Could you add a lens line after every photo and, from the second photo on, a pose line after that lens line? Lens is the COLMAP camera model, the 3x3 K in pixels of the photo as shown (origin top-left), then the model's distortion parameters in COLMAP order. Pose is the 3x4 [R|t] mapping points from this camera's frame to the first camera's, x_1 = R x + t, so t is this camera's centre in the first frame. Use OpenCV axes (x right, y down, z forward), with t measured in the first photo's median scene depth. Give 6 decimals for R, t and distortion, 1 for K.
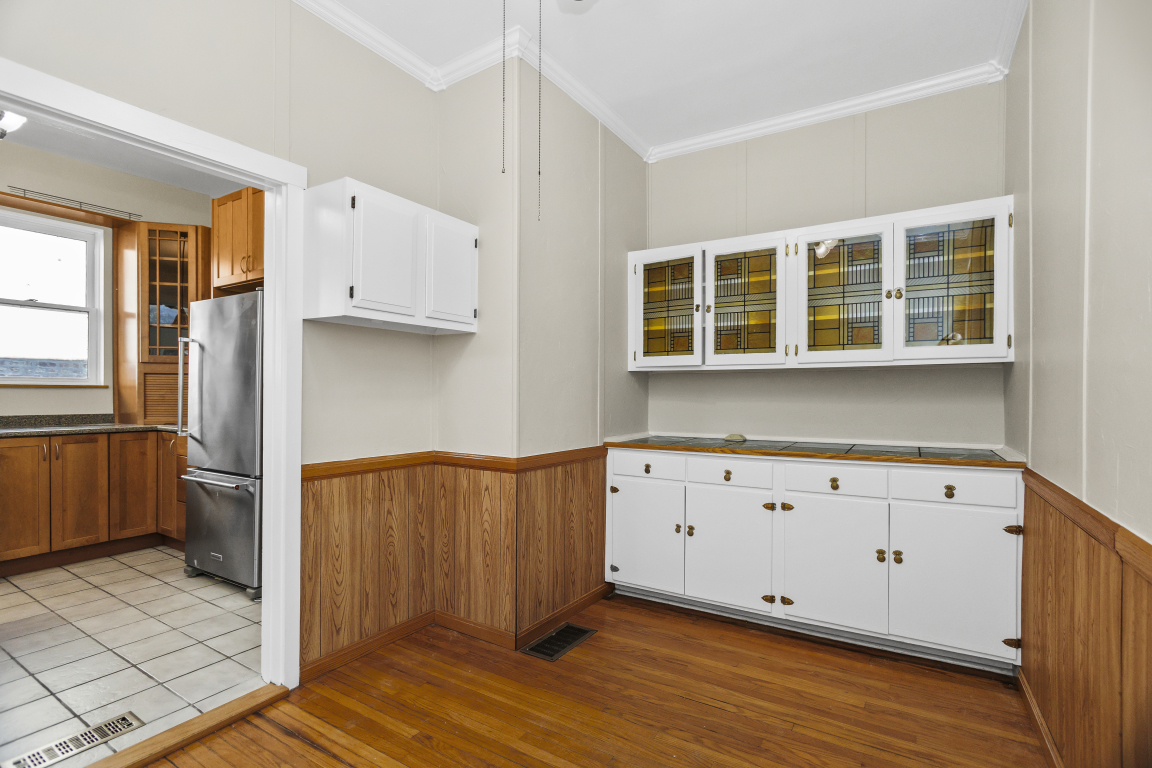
lens RADIAL K [[548.7, 0, 546.9], [0, 548.7, 391.9], [0, 0, 1]] dist [0.004145, 0.001618]
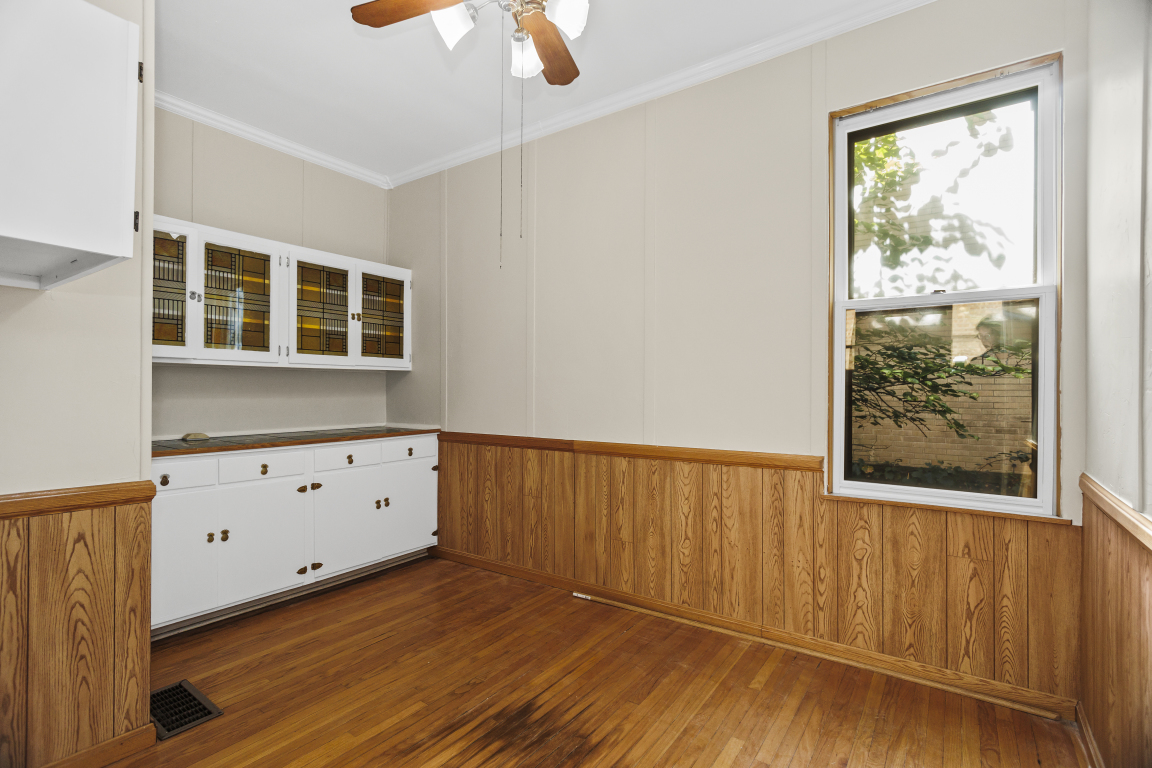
lens RADIAL K [[548.7, 0, 572.6], [0, 548.7, 396.3], [0, 0, 1]] dist [0.004145, 0.001618]
pose [[0.054478, -0.010361, 0.998461, -0.707188], [-0.001626, 0.999944, 0.010465, 0.003662], [-0.998514, -0.002193, 0.054458, 0.388725]]
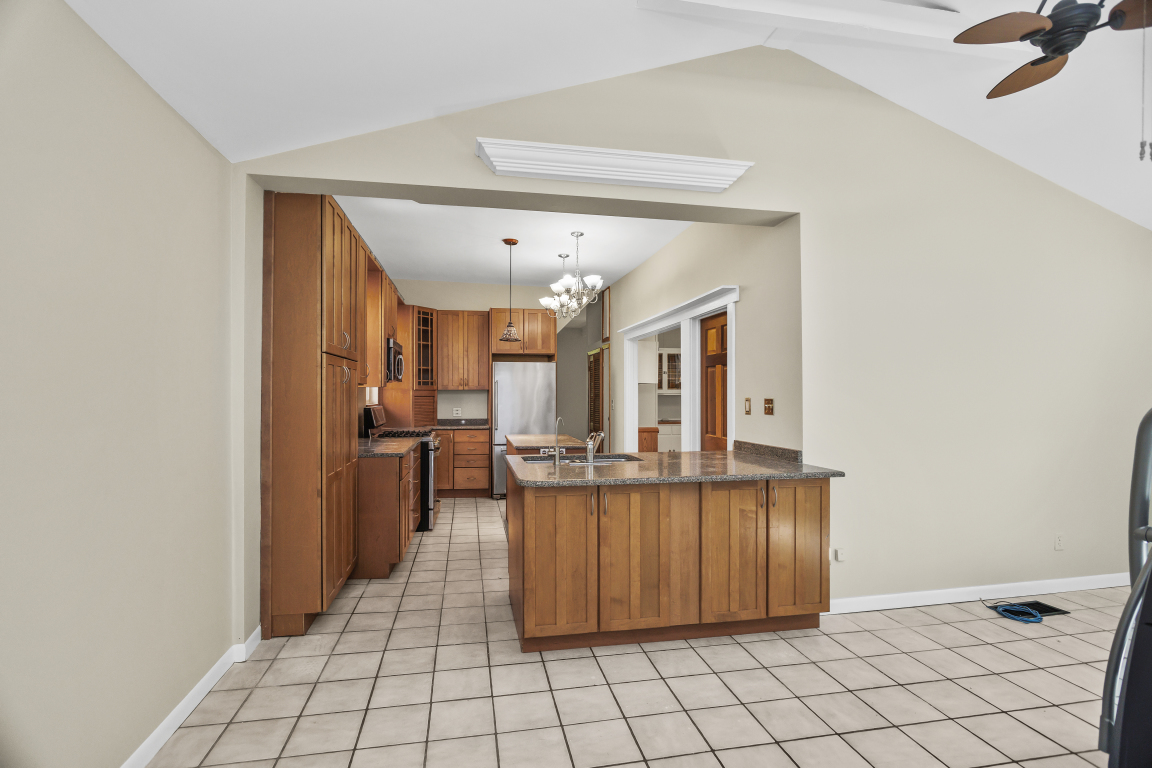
lens RADIAL K [[548.7, 0, 572.5], [0, 548.7, 390.0], [0, 0, 1]] dist [0.004145, 0.001618]
pose [[0.723367, -0.000048, 0.690464, -2.326839], [0.004149, 0.999982, -0.004277, -0.066661], [-0.690451, 0.005958, 0.723354, -0.798896]]
